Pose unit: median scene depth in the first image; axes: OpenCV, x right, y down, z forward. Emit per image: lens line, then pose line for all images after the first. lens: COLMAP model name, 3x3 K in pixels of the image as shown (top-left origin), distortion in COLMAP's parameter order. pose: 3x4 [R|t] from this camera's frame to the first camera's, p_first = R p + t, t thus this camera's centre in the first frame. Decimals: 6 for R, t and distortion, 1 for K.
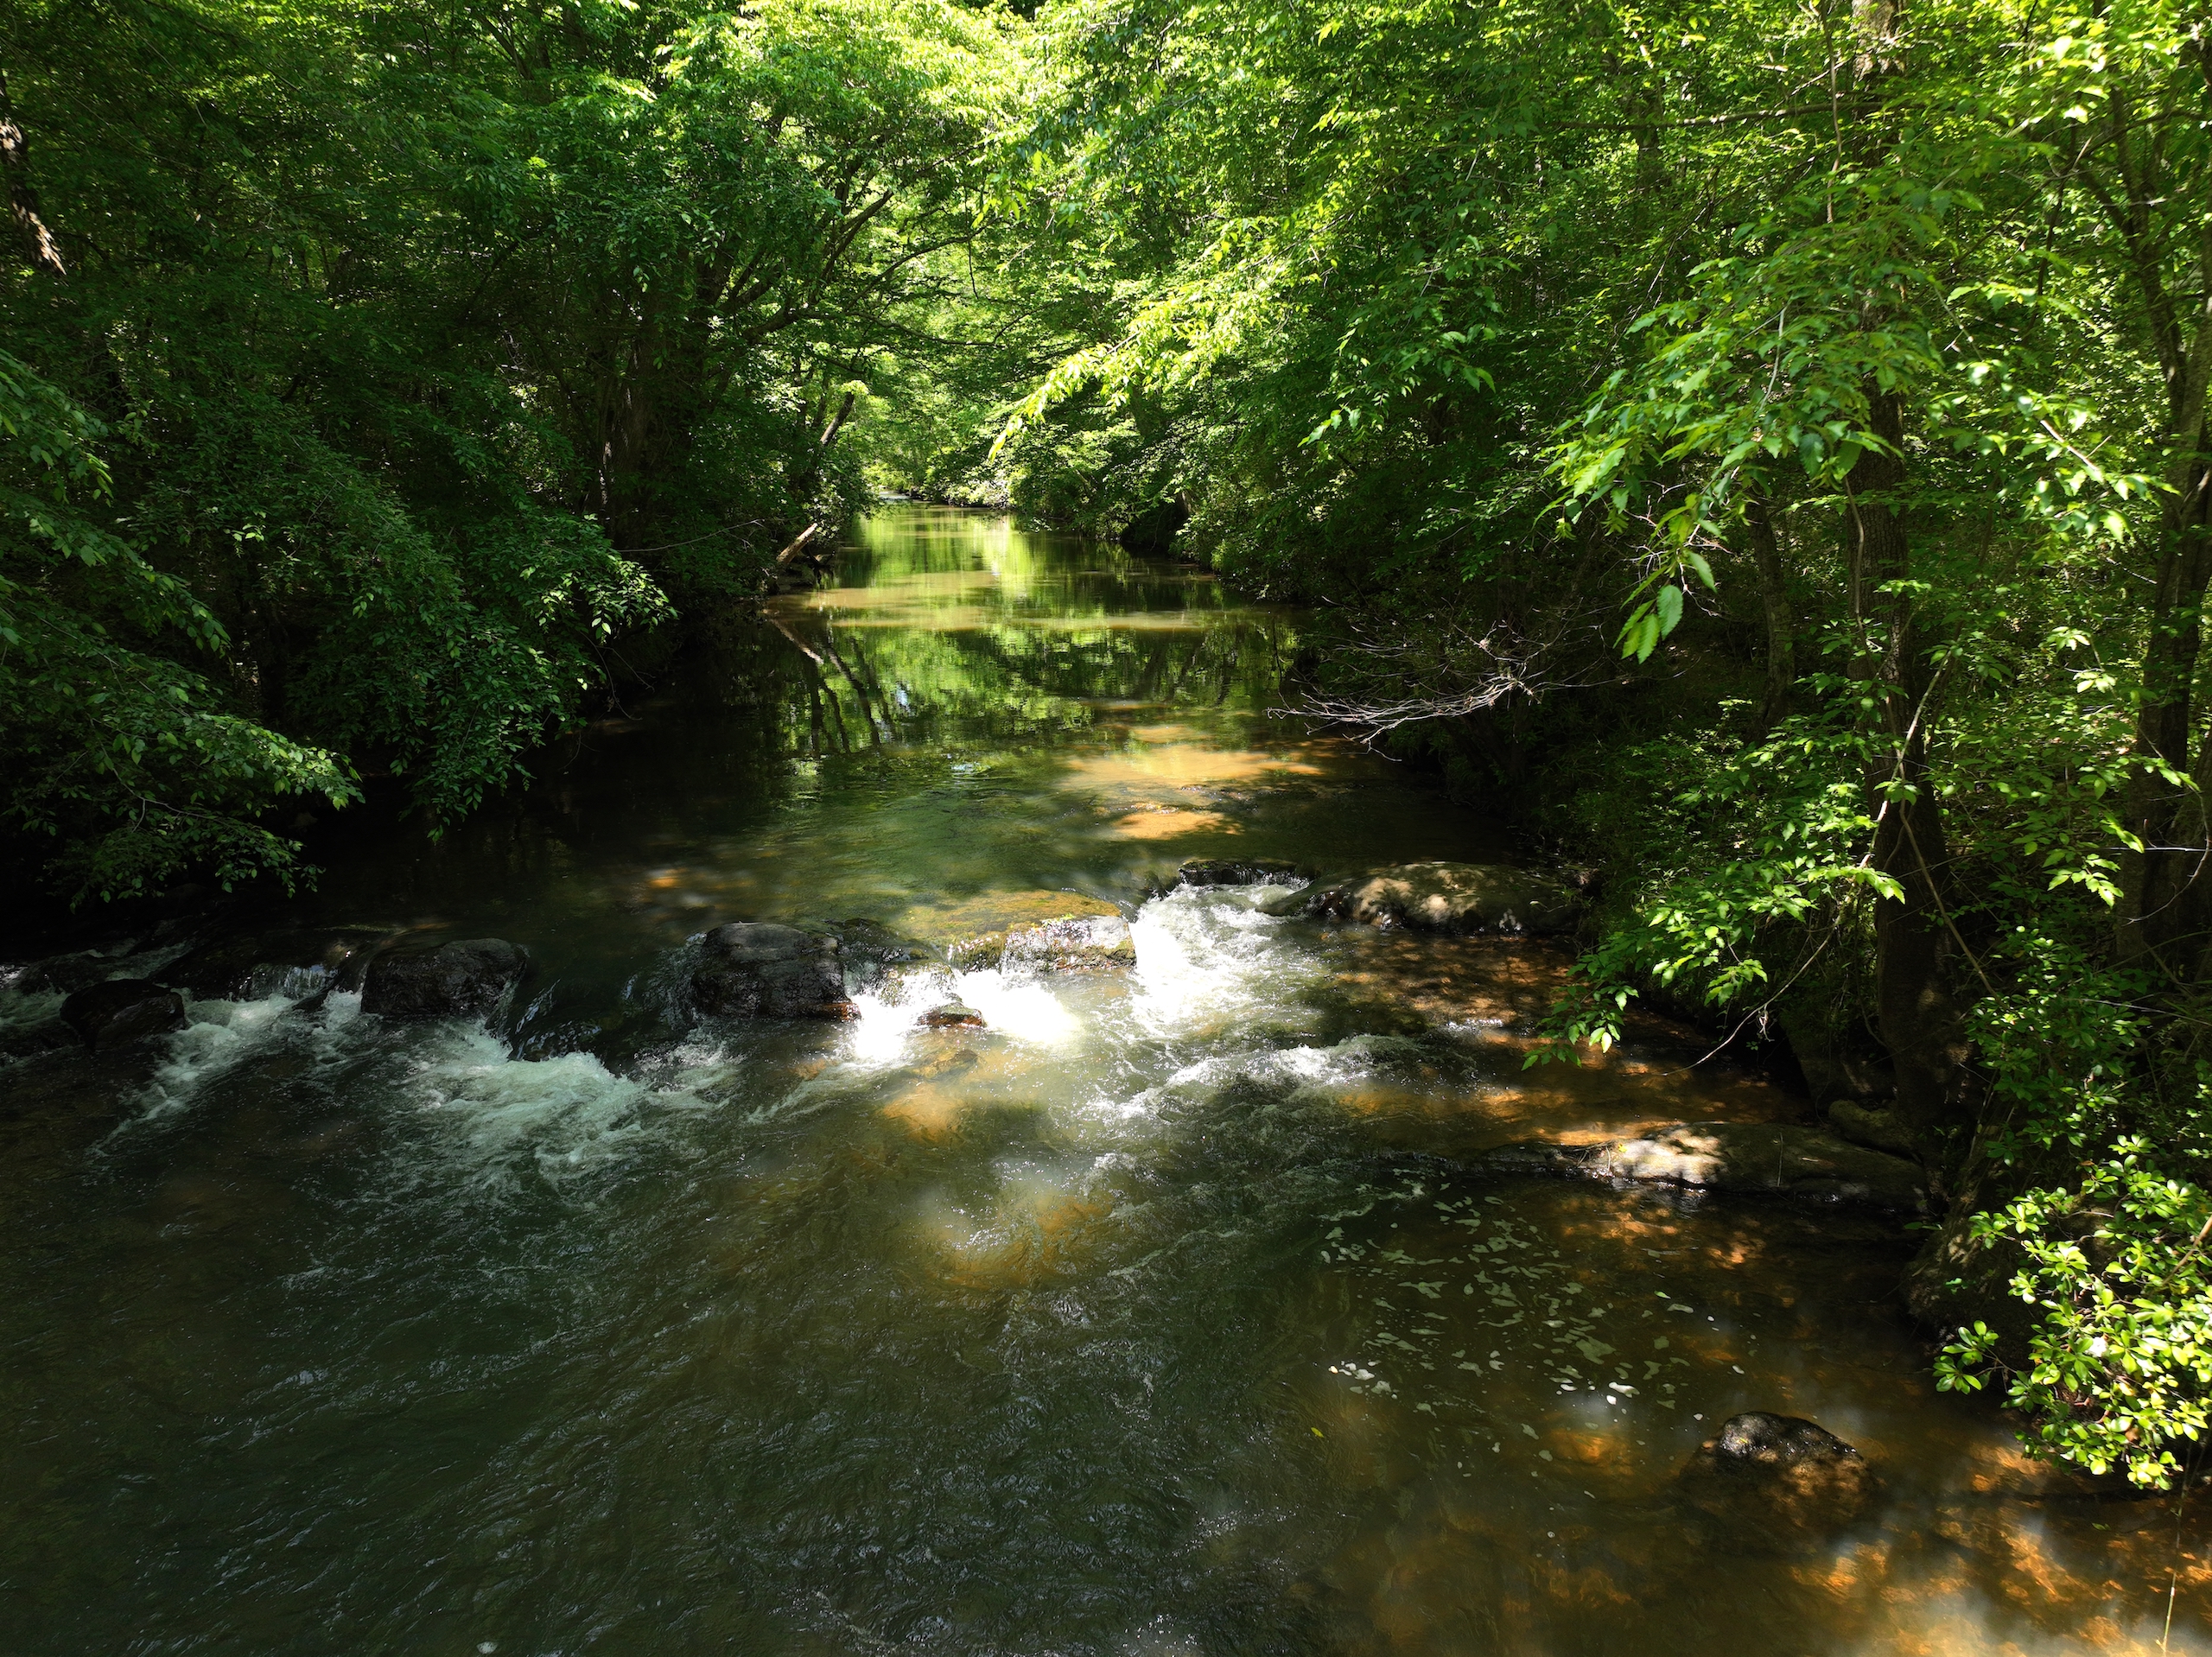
lens RADIAL K [[1525.8, 0, 1108.0], [0, 1525.8, 826.7], [0, 0, 1]] dist [0.001802, 0.000718]
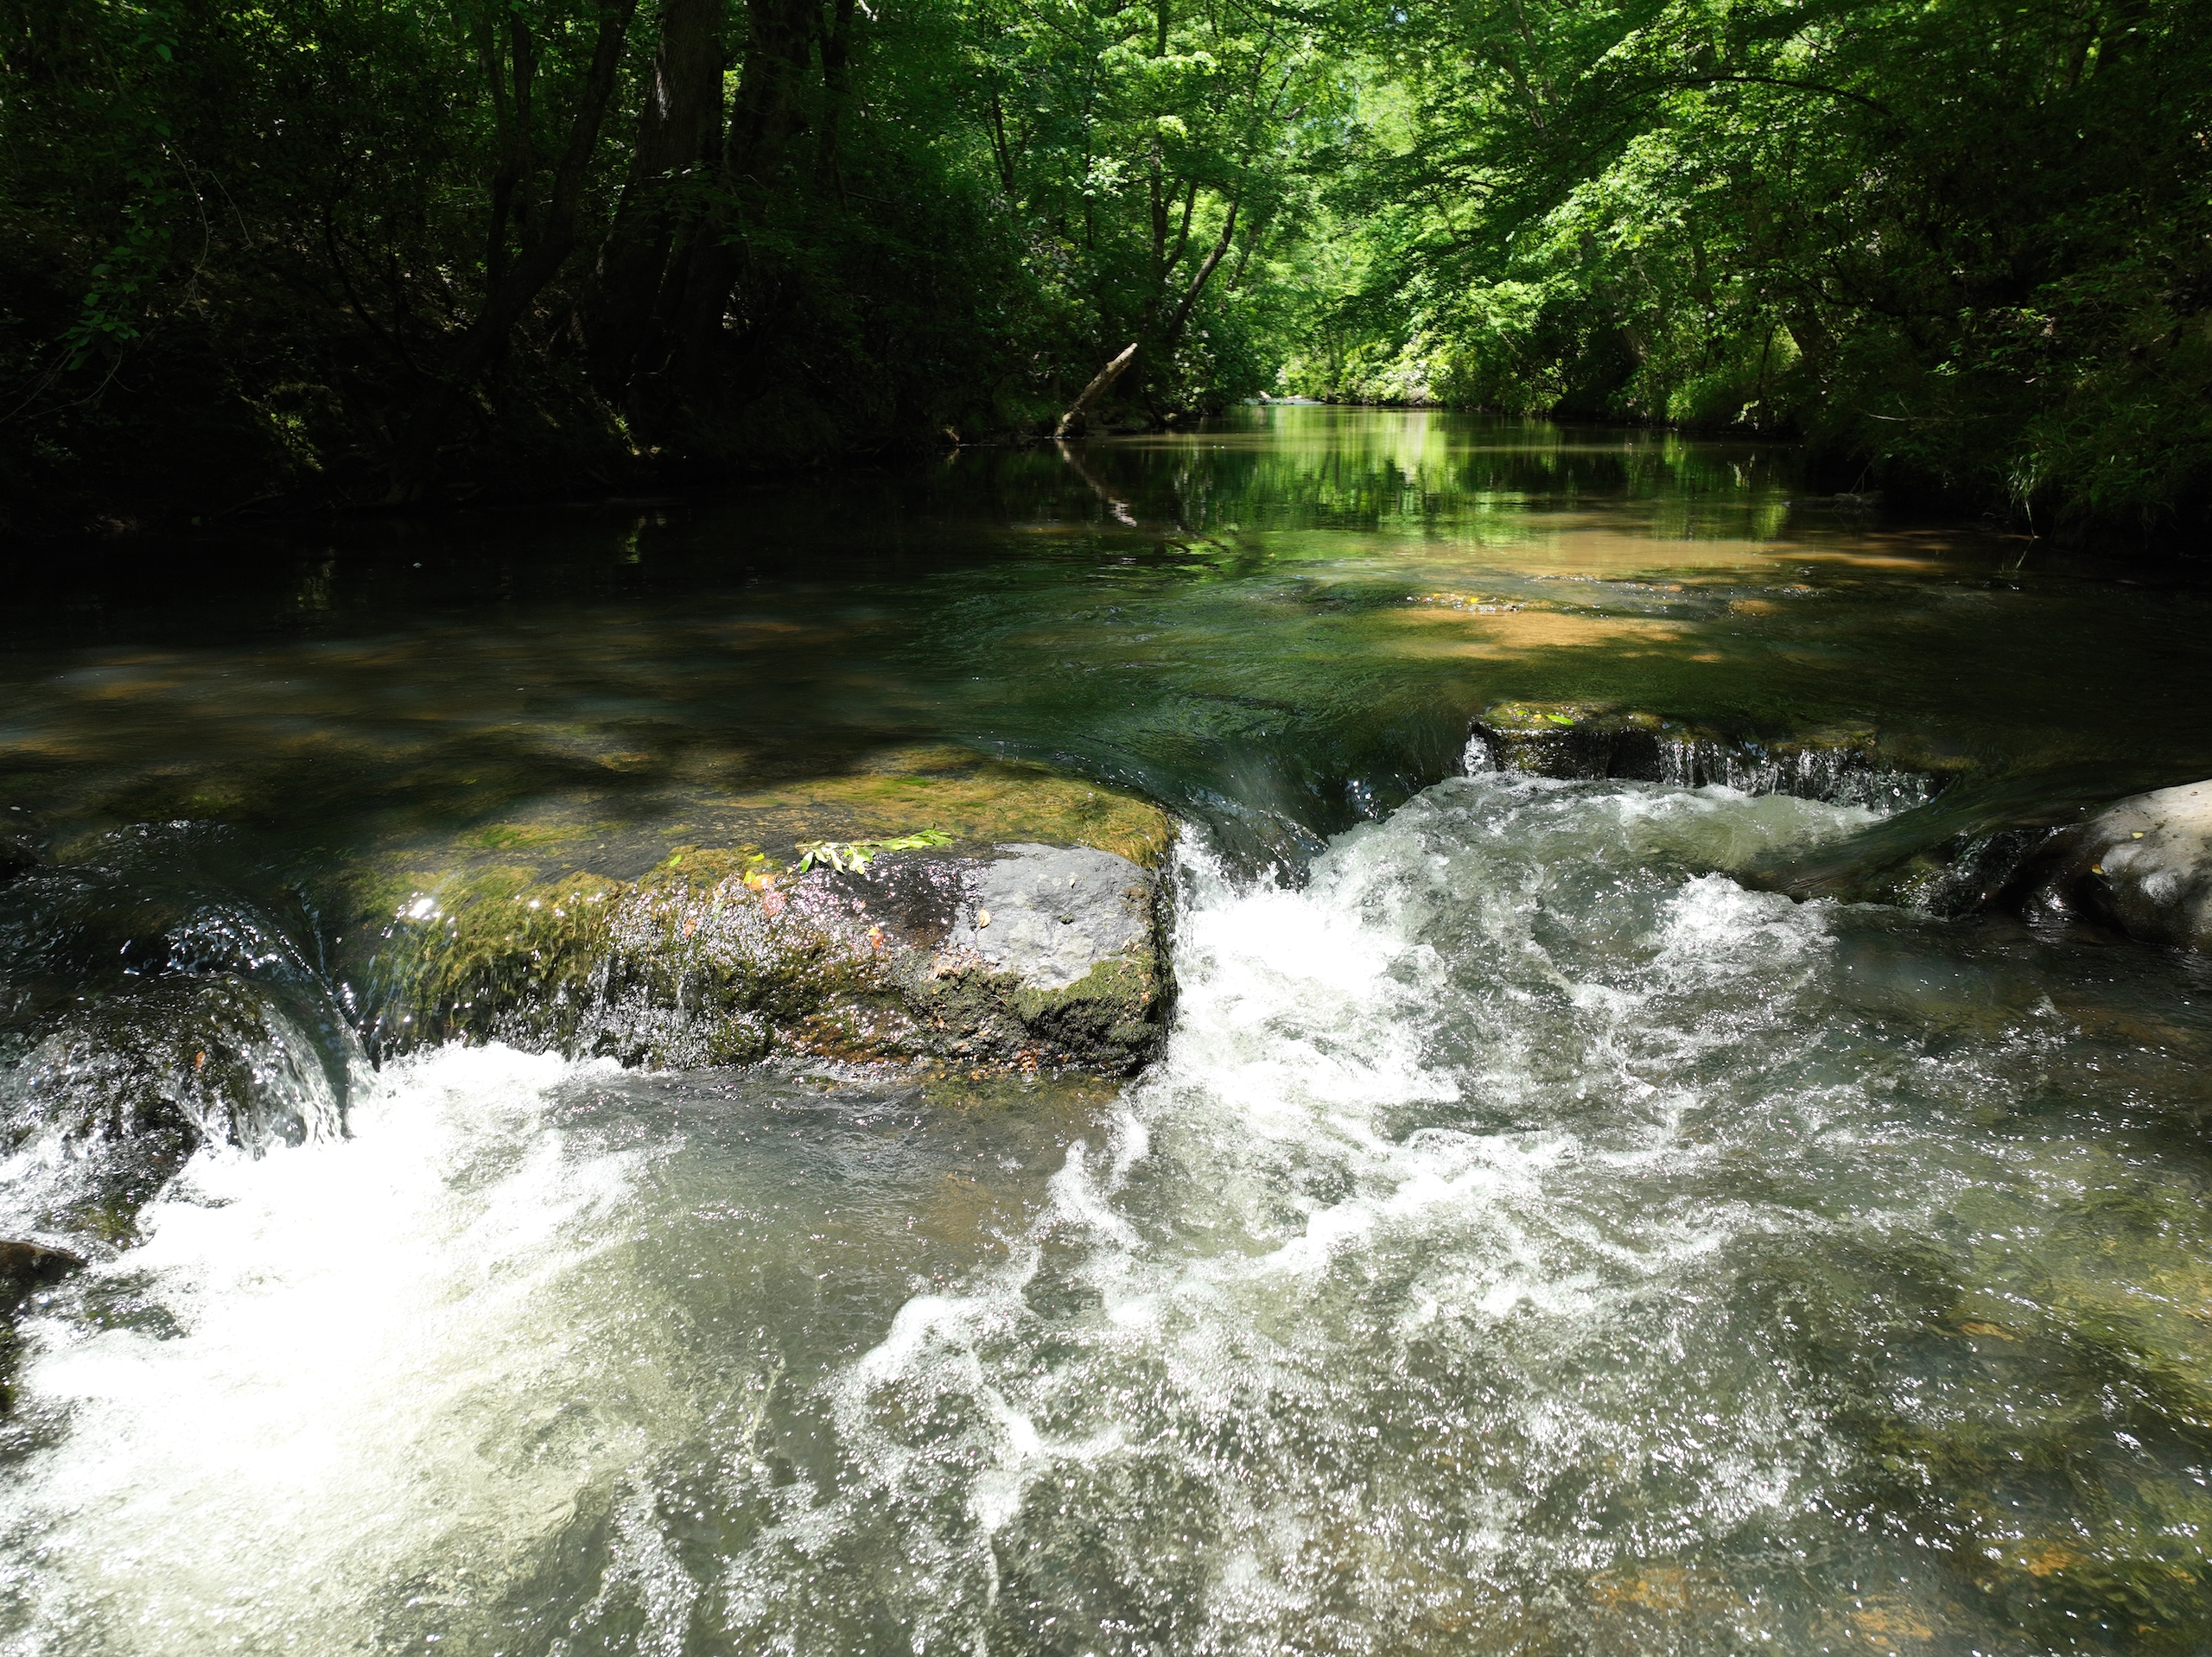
lens RADIAL K [[1525.8, 0, 1102.5], [0, 1525.8, 832.4], [0, 0, 1]] dist [0.001802, 0.000718]
pose [[0.961774, 0.061381, -0.266876, 0.006362], [-0.049857, 0.997516, 0.049752, 0.006090], [0.269267, -0.034544, 0.962446, 0.098511]]
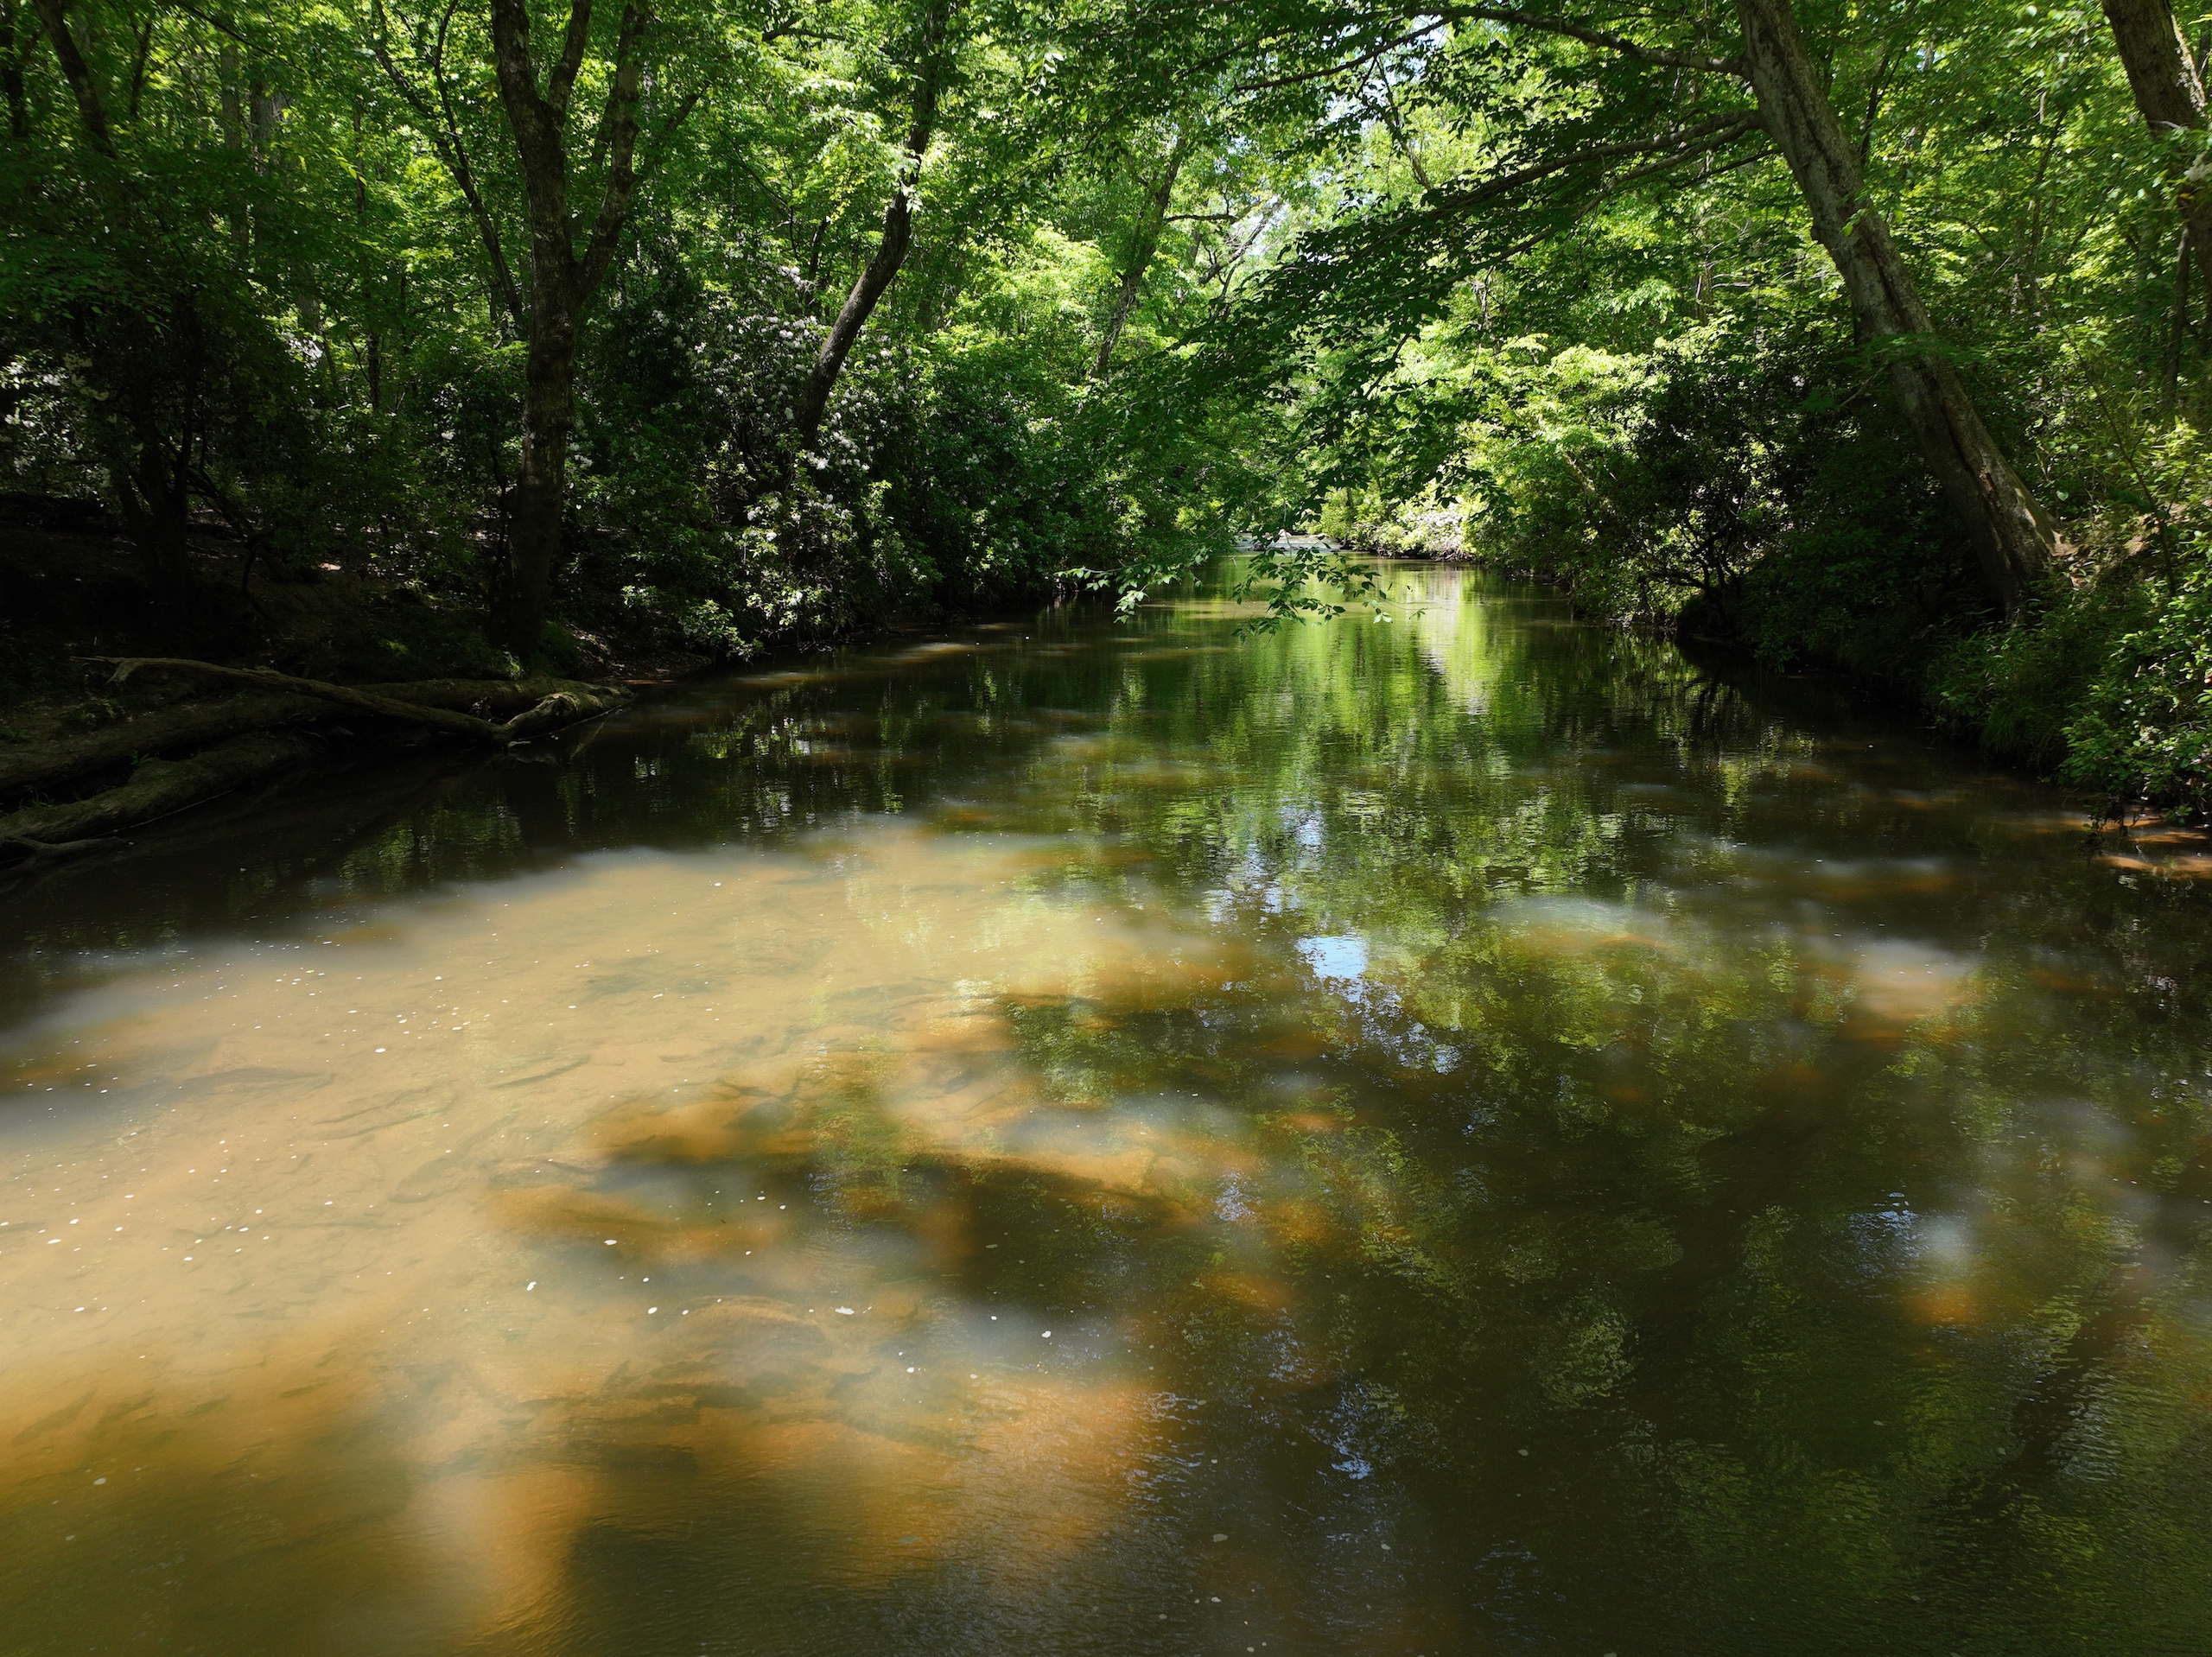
lens RADIAL K [[1525.8, 0, 1102.5], [0, 1525.8, 827.2], [0, 0, 1]] dist [0.001802, 0.000718]
pose [[0.946792, 0.048771, -0.318130, -0.003197], [-0.060420, 0.997812, -0.026847, -0.088618], [0.316125, 0.044640, 0.947667, 0.441331]]
